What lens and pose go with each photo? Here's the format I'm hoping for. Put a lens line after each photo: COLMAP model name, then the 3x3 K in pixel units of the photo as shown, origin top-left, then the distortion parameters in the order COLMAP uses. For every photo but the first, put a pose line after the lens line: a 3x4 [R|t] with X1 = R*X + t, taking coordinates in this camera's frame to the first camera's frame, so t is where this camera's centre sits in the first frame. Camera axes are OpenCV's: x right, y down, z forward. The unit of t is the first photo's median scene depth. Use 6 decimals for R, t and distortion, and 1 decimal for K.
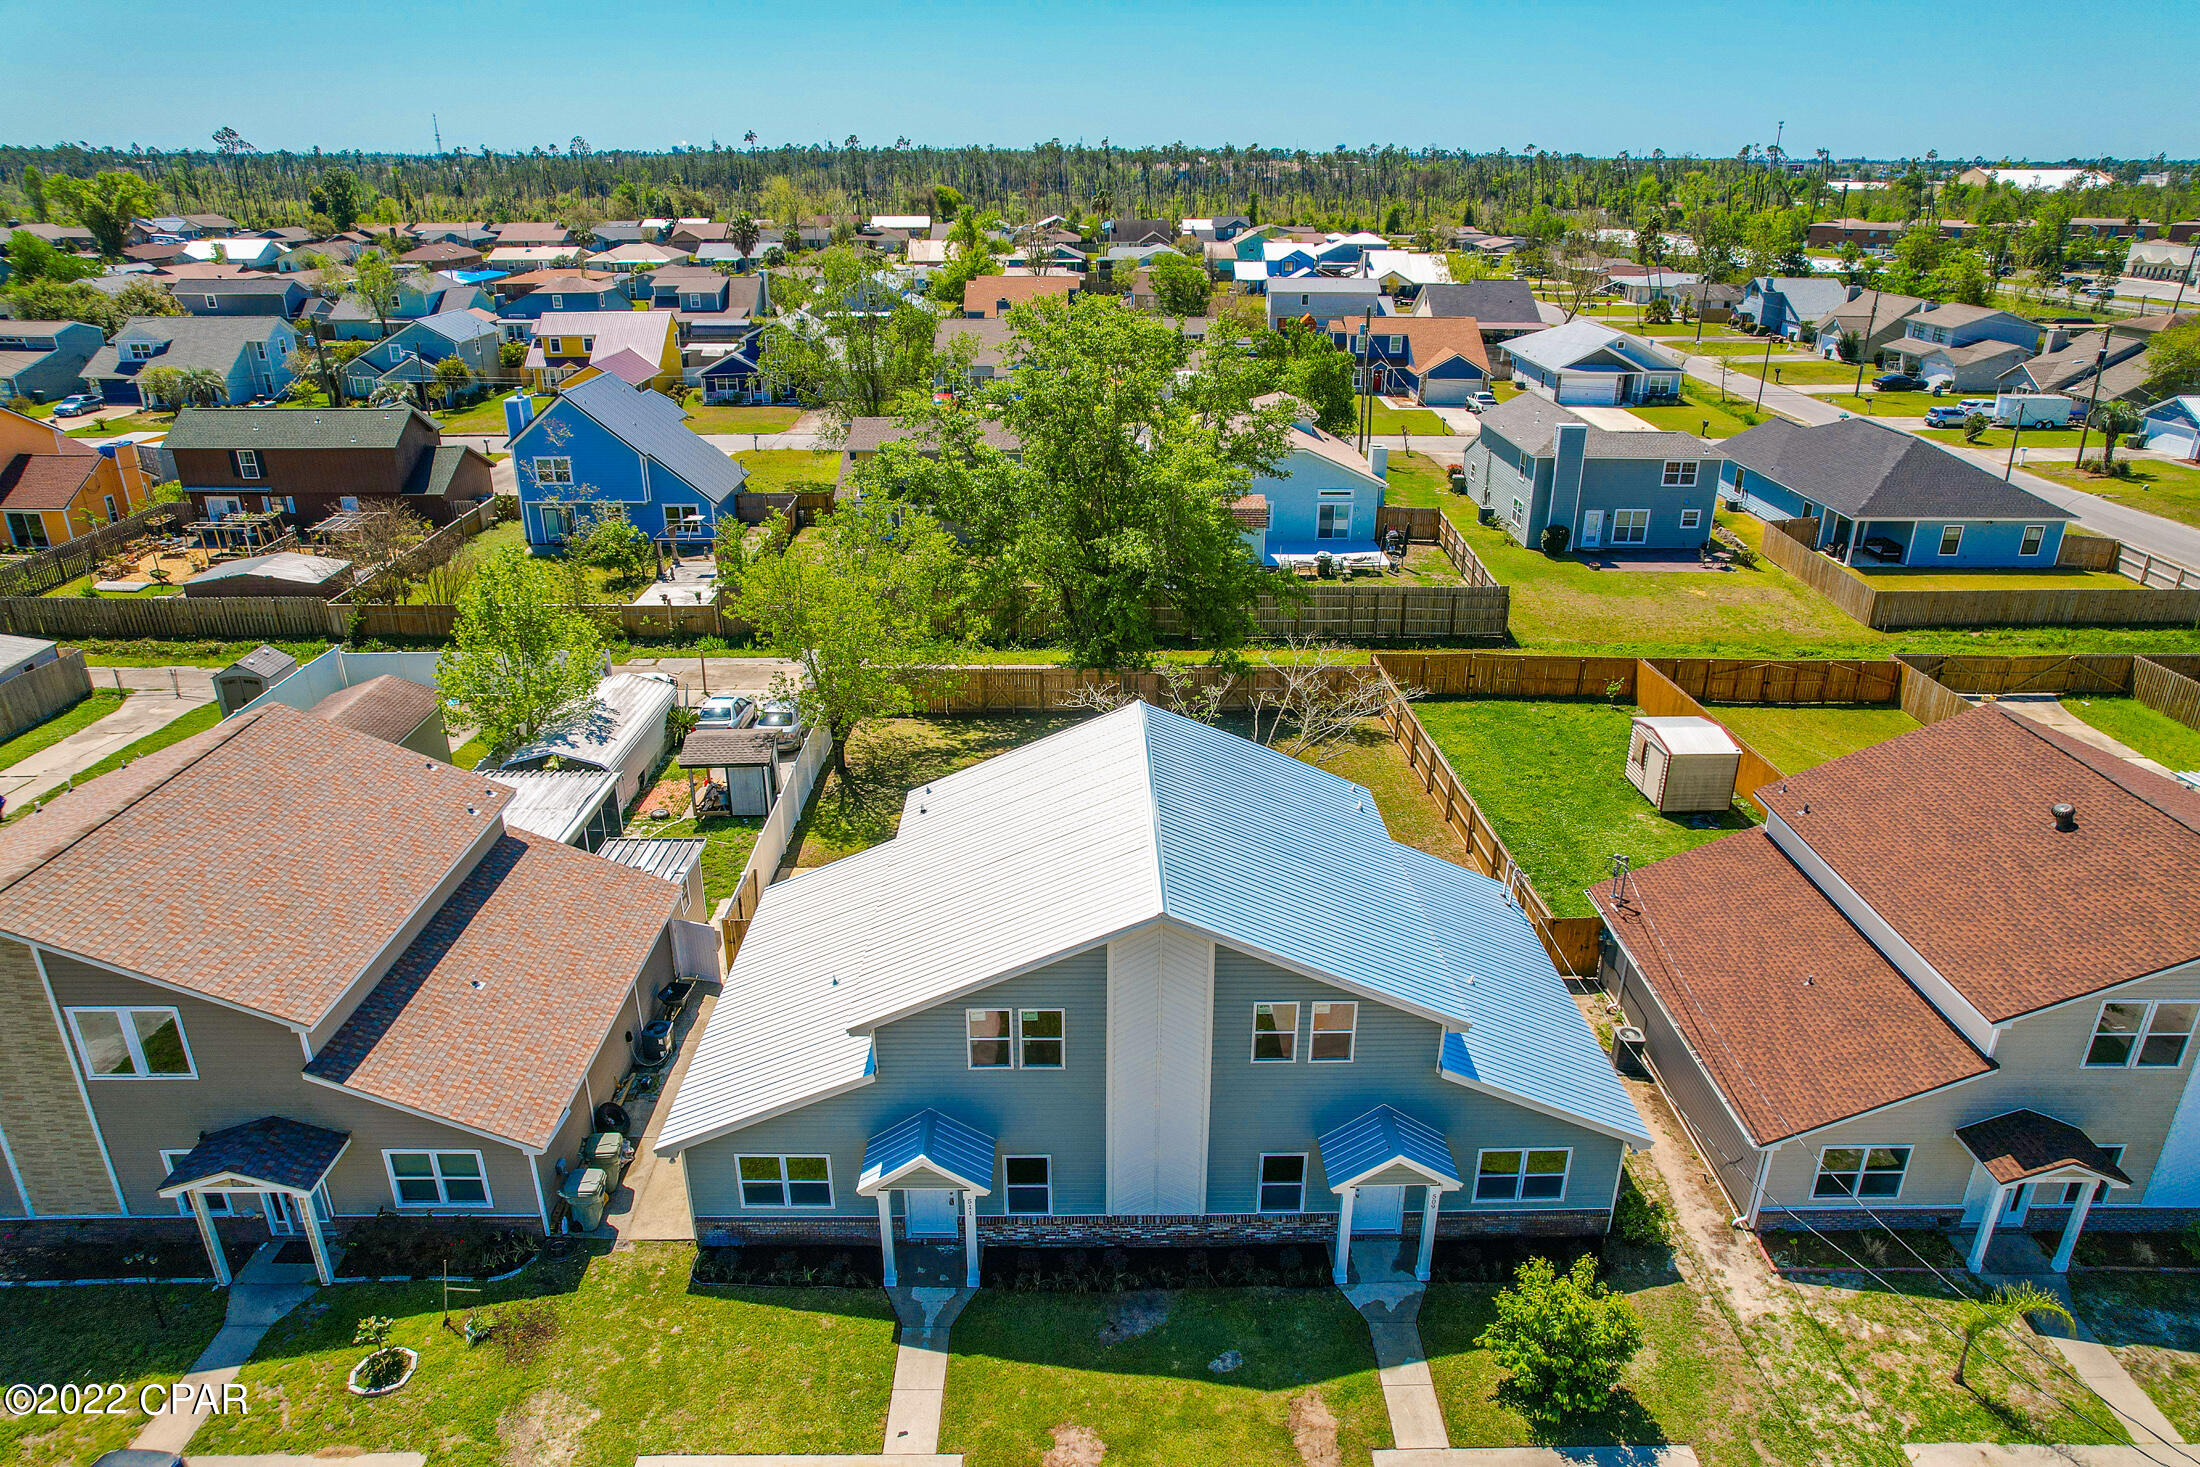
lens RADIAL K [[1404.6, 0, 1106.8], [0, 1404.6, 752.2], [0, 0, 1]] dist [-0.078177, 0.070679]
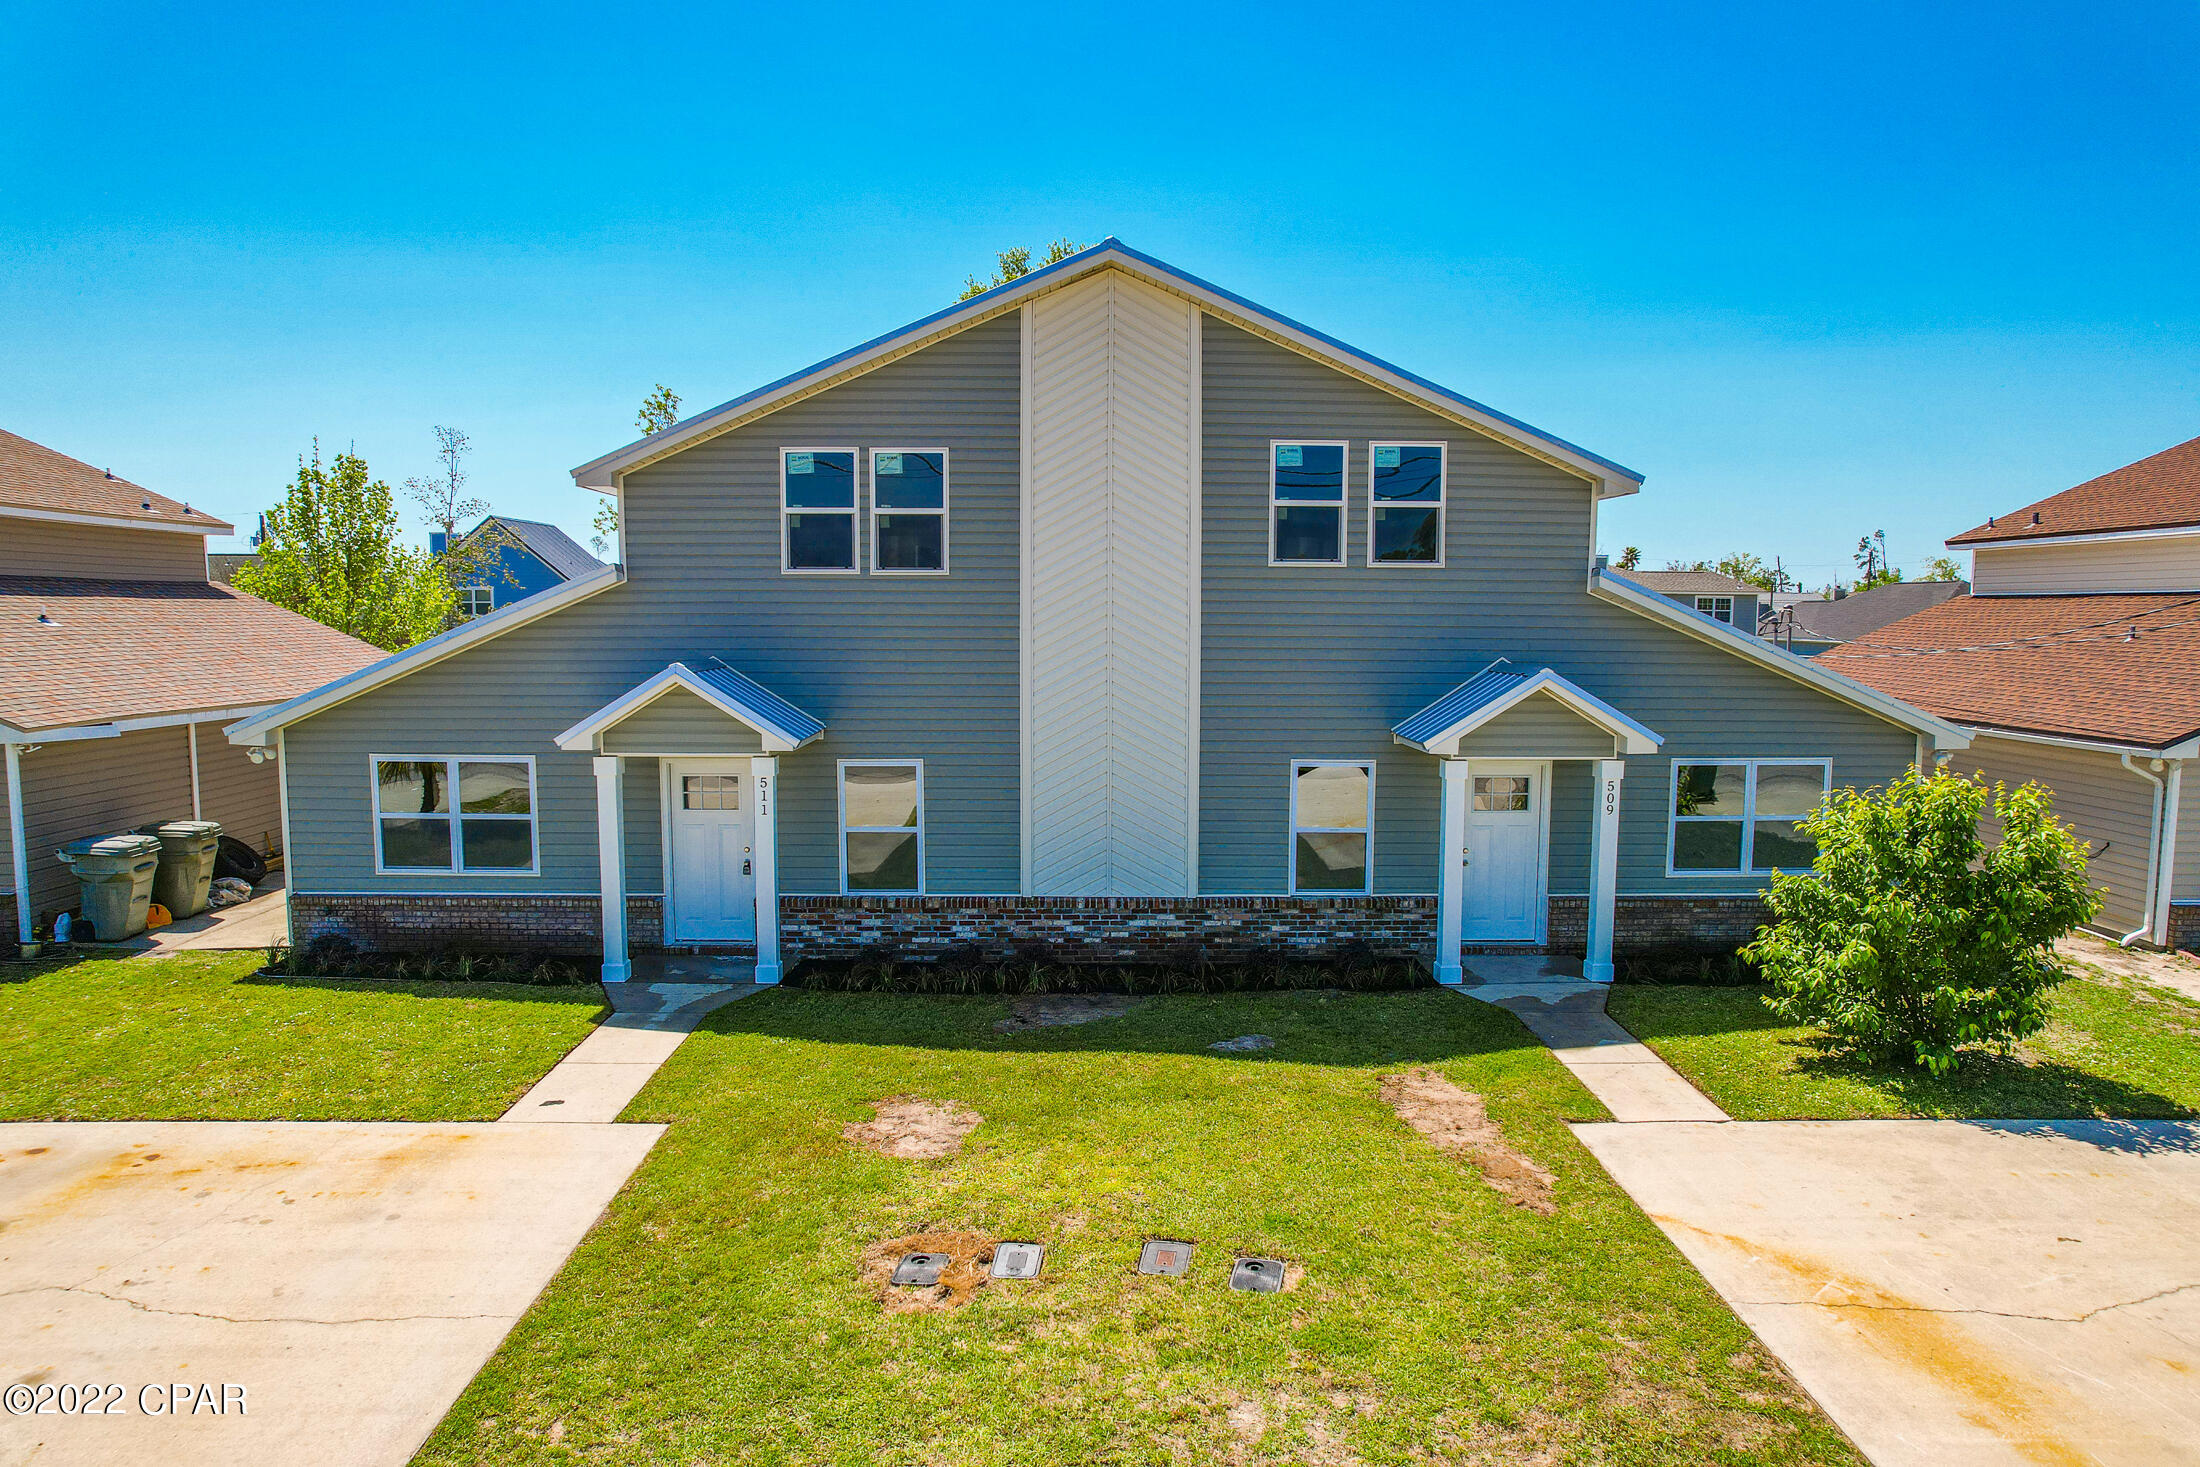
lens RADIAL K [[1404.6, 0, 1106.8], [0, 1404.6, 752.2], [0, 0, 1]] dist [-0.078177, 0.070679]
pose [[0.999996, 0.000684, 0.002764, 0.033236], [0.000174, 0.954207, -0.299148, 0.458118], [-0.002842, 0.299148, 0.954203, 0.456489]]
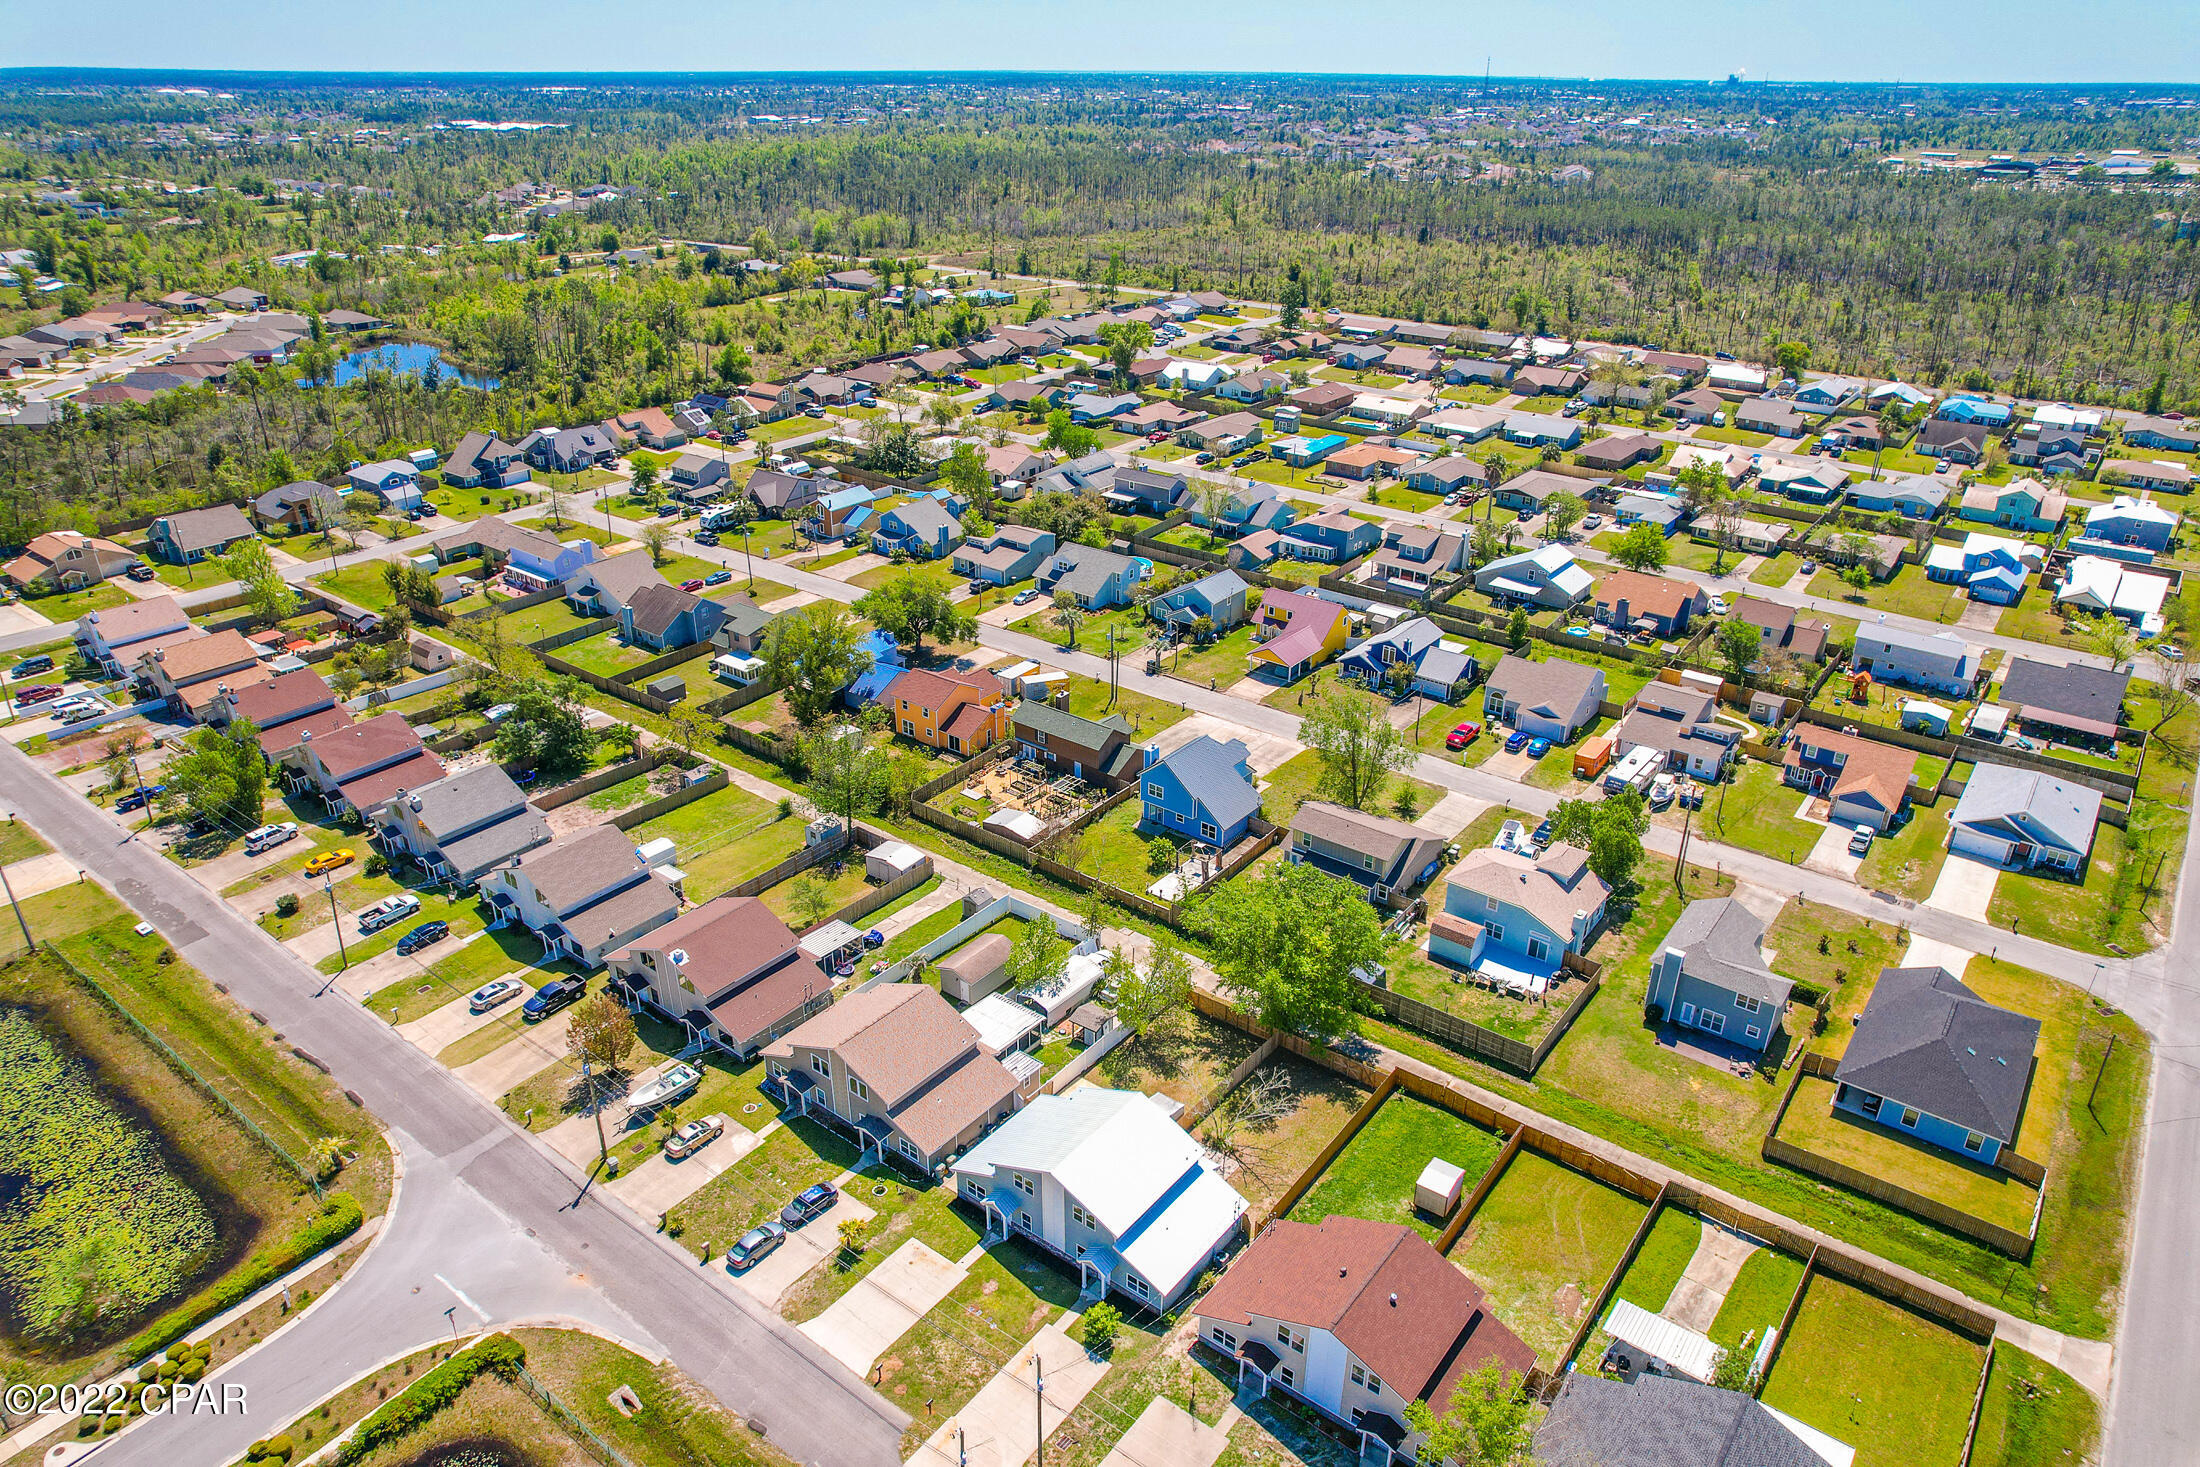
lens RADIAL K [[1404.6, 0, 1106.8], [0, 1404.6, 752.2], [0, 0, 1]] dist [-0.078177, 0.070679]
pose [[0.783453, 0.276011, -0.556793, 1.799982], [-0.247006, 0.960449, 0.128551, -1.386840], [0.570253, 0.036817, 0.820644, -1.905934]]
